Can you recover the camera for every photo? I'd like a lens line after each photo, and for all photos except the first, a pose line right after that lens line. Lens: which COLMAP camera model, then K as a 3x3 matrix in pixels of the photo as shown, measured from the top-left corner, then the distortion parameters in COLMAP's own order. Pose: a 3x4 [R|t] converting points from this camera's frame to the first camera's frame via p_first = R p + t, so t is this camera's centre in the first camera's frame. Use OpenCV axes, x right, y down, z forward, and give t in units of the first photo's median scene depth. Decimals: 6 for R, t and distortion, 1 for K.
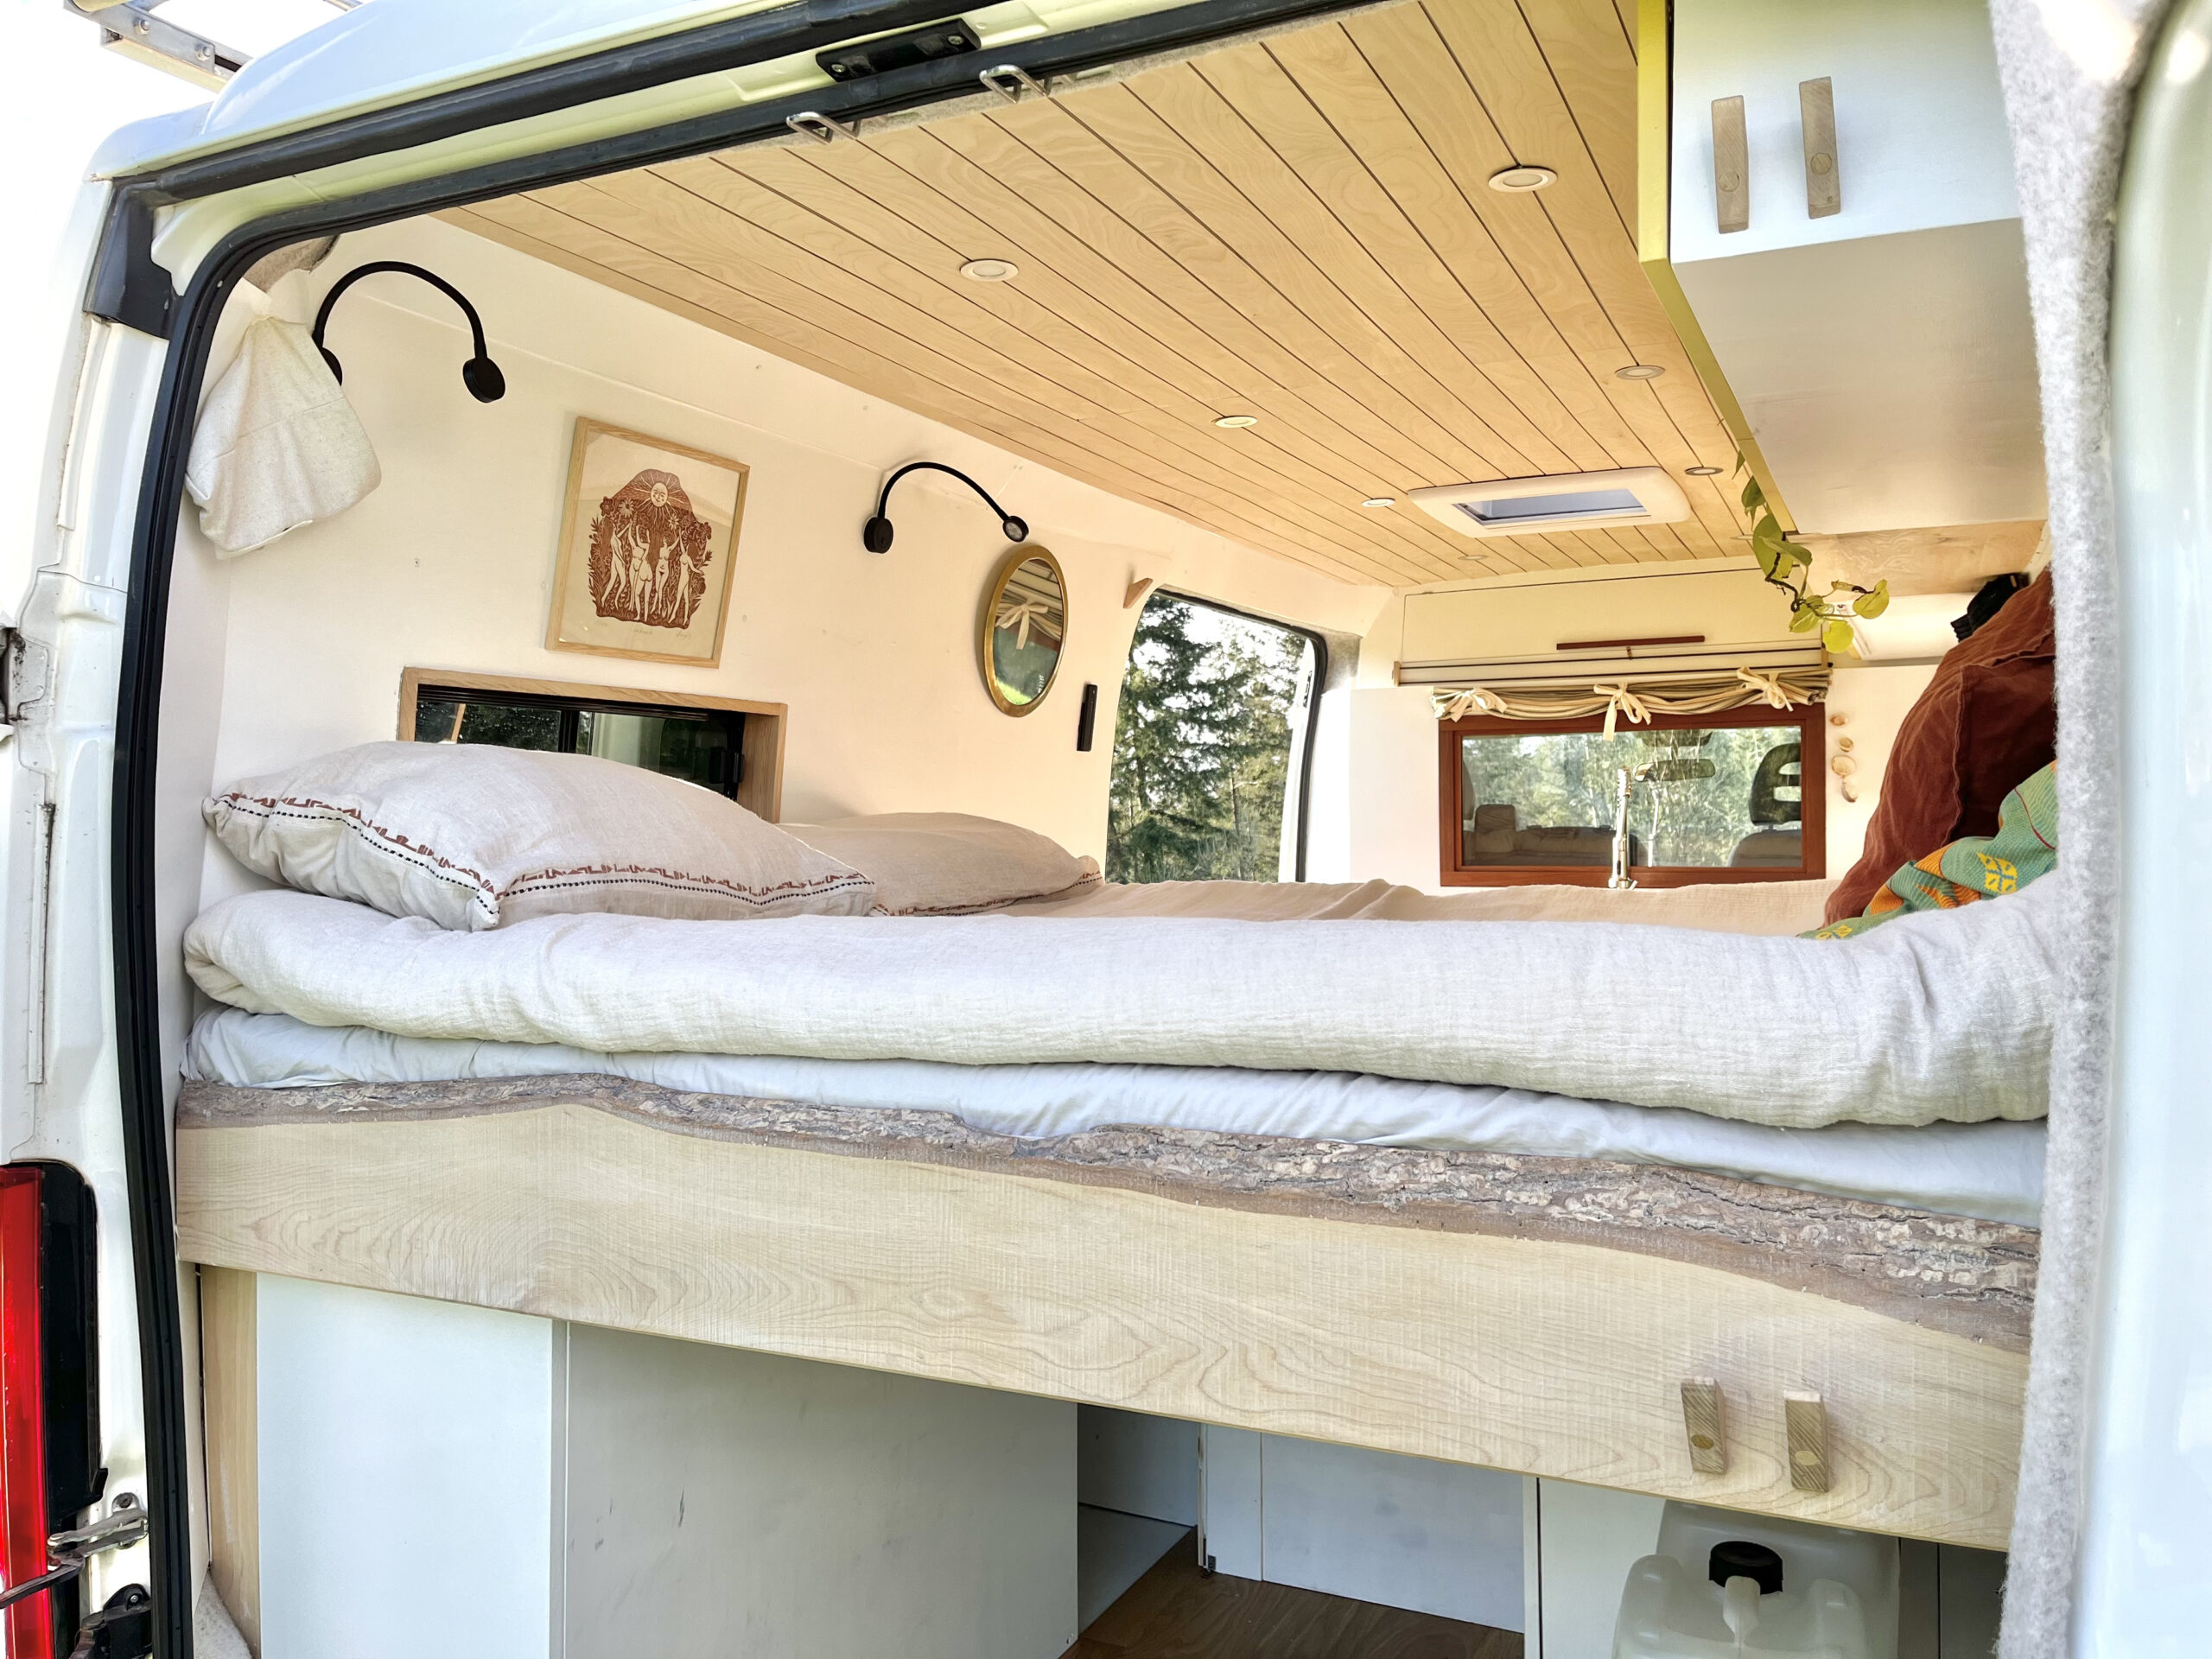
lens RADIAL K [[1682.4, 0, 1107.7], [0, 1682.4, 815.5], [0, 0, 1]] dist [0.068366, -0.089309]
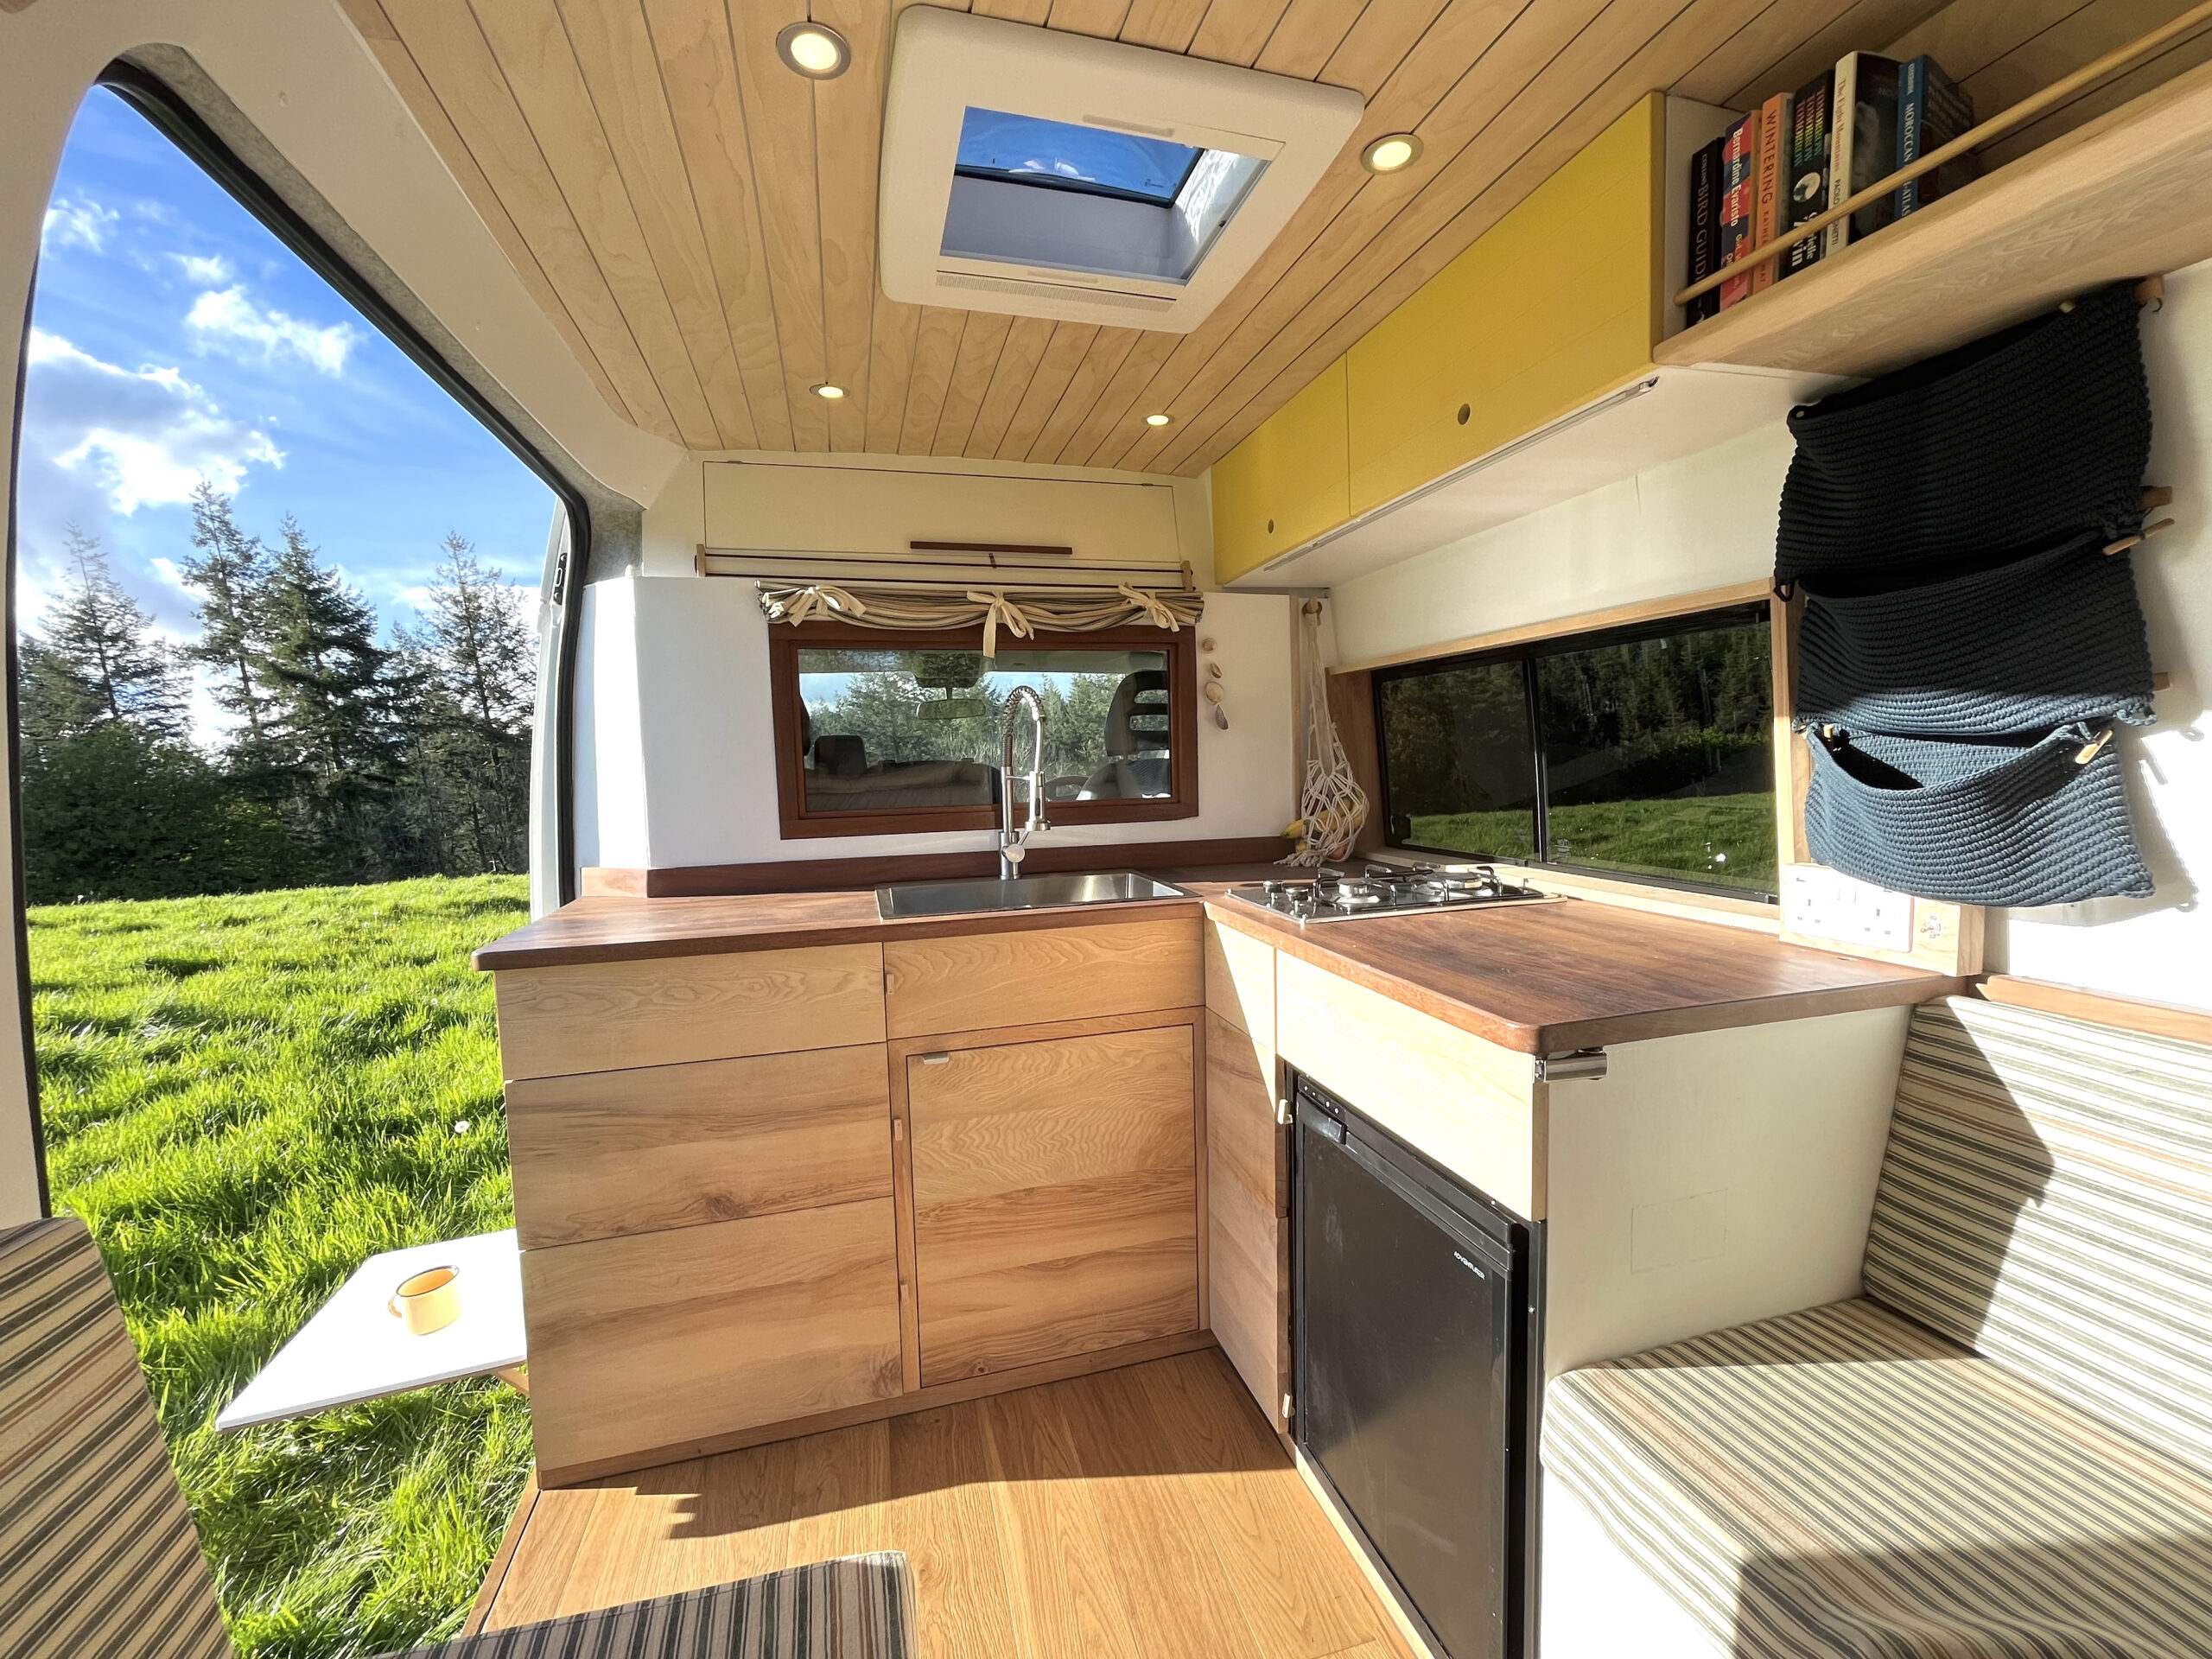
lens RADIAL K [[896.6, 0, 1102.8], [0, 896.6, 829.1], [0, 0, 1]] dist [-0.007024, 0.000971]
pose [[0.747478, -0.066240, 0.660976, 0.108460], [0.020391, 0.996835, 0.076838, 0.025458], [-0.663974, -0.043956, 0.746463, 1.910709]]
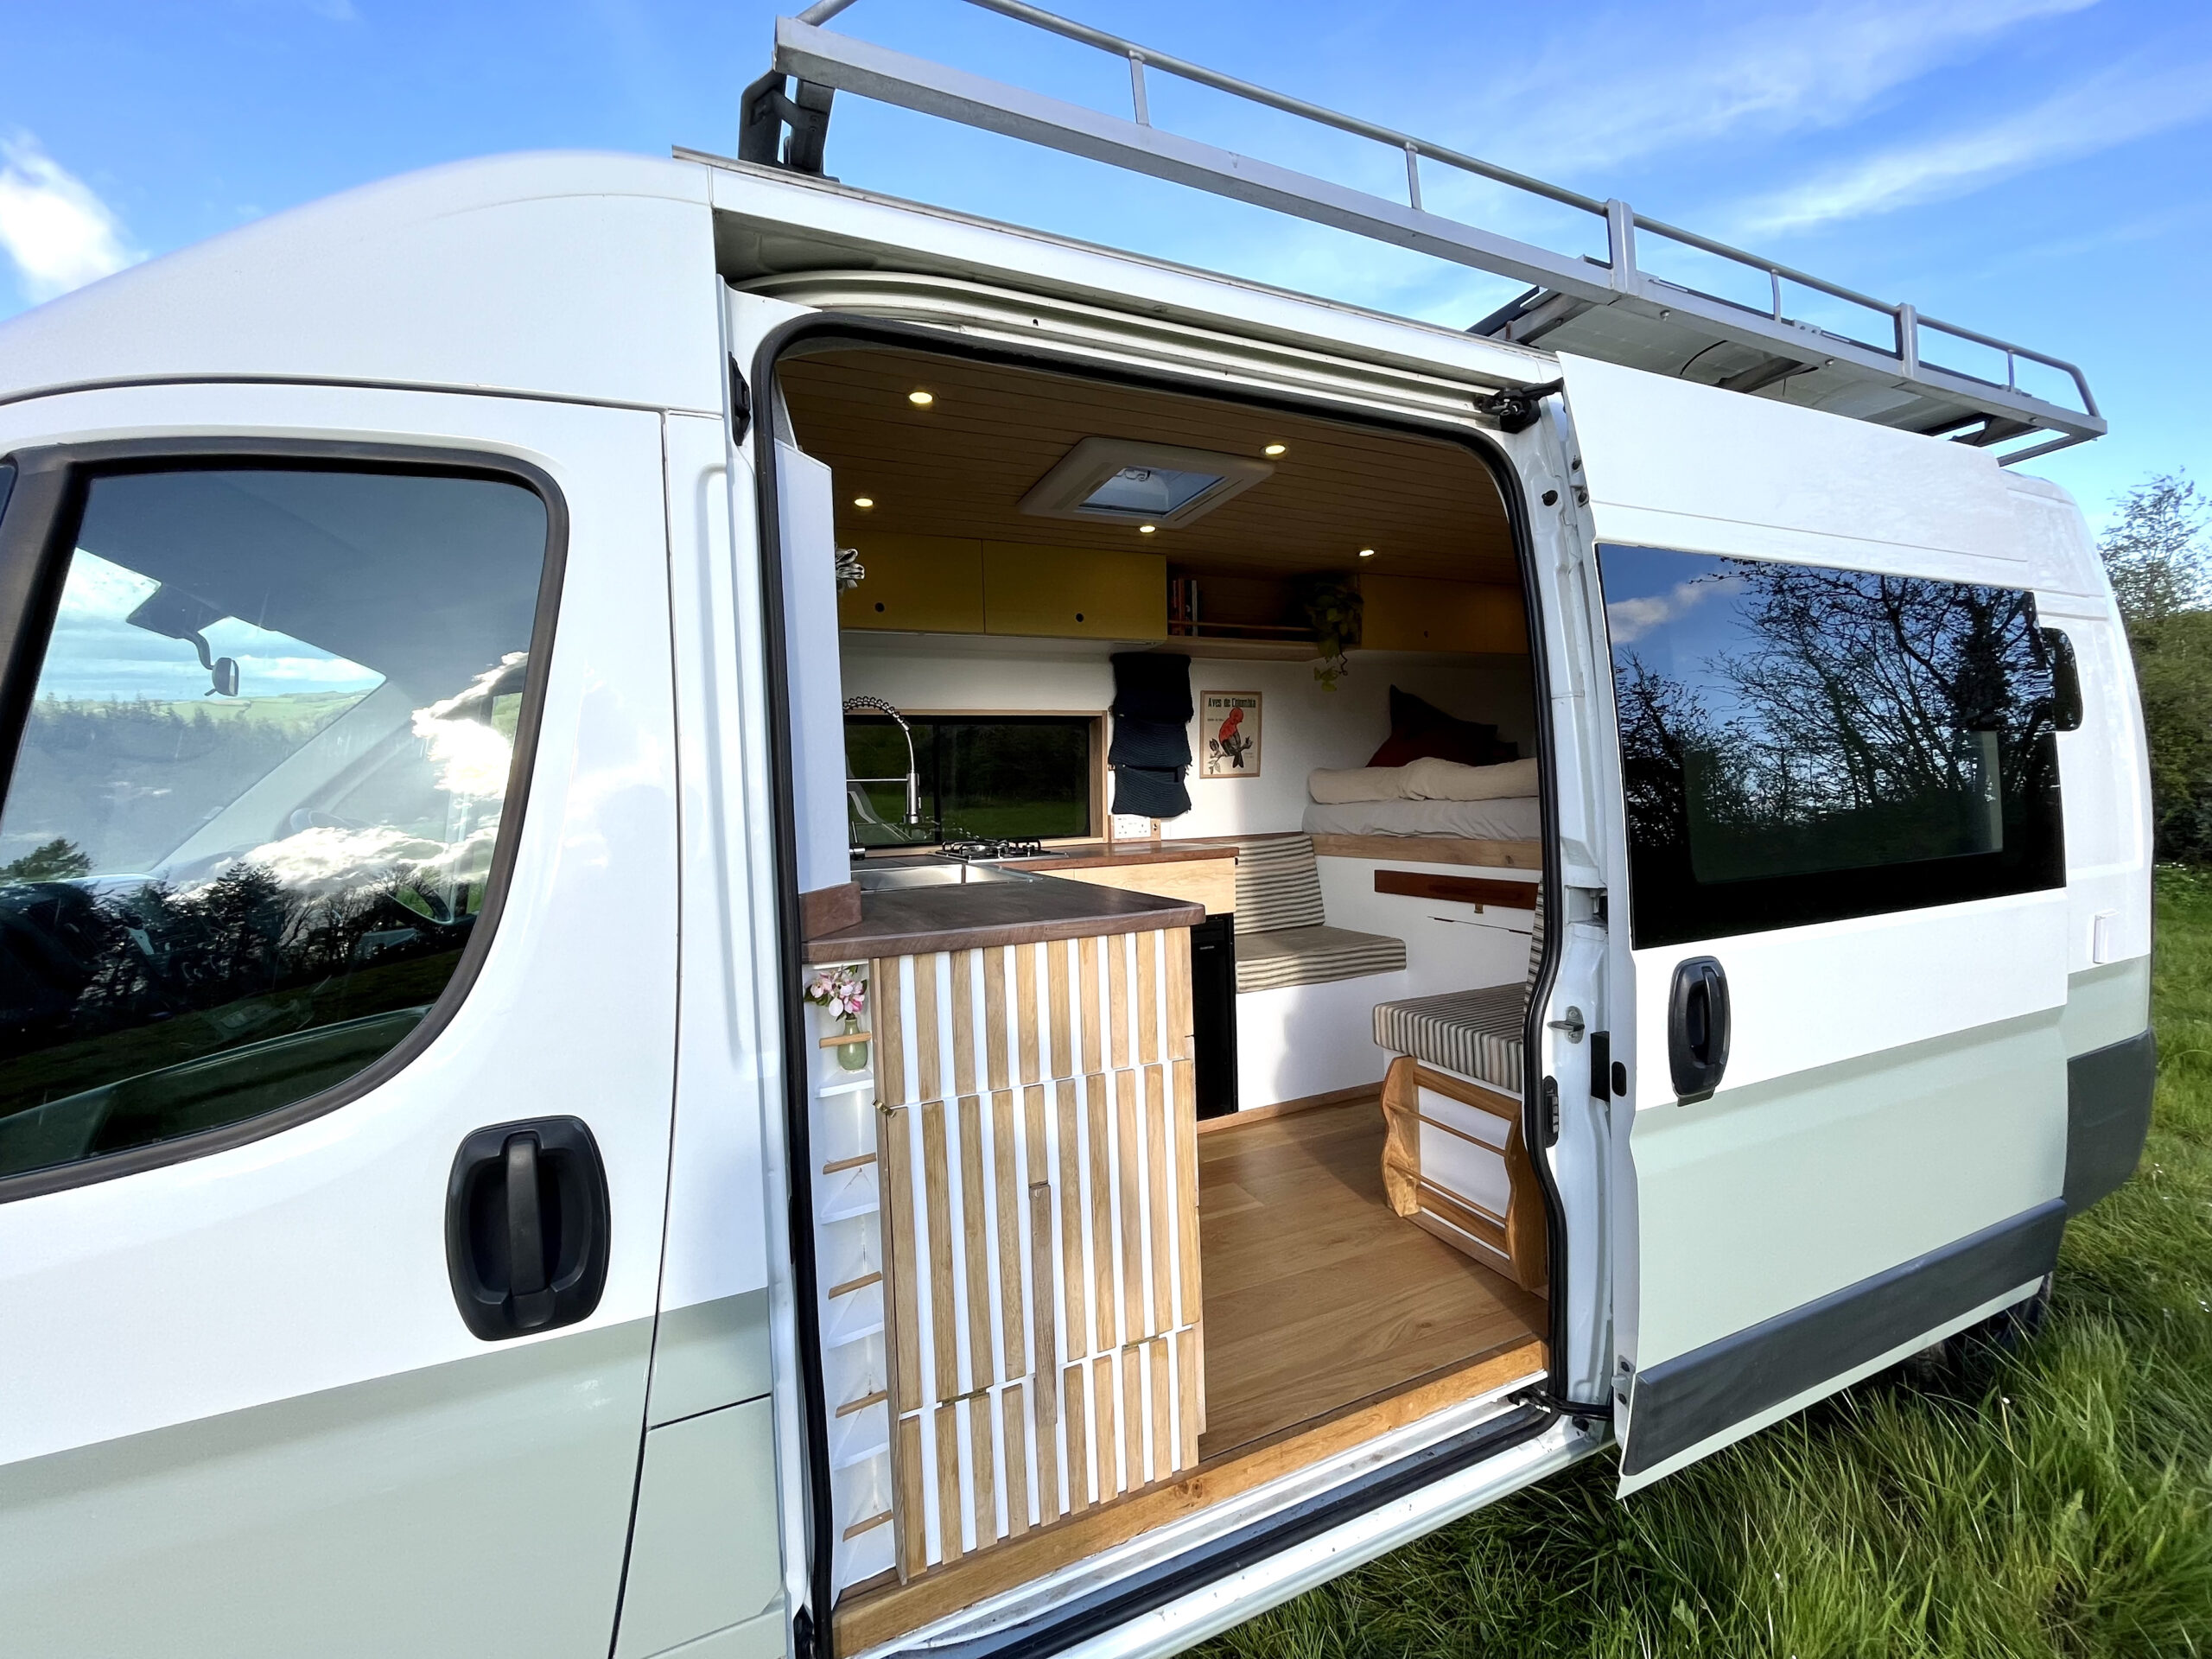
lens RADIAL K [[896.6, 0, 1108.6], [0, 896.6, 819.2], [0, 0, 1]] dist [-0.007024, 0.000971]
pose [[-0.763283, 0.012118, 0.645950, -0.344838], [0.030822, 0.999369, 0.017673, 0.107521], [-0.645328, 0.033399, -0.763175, 3.854564]]
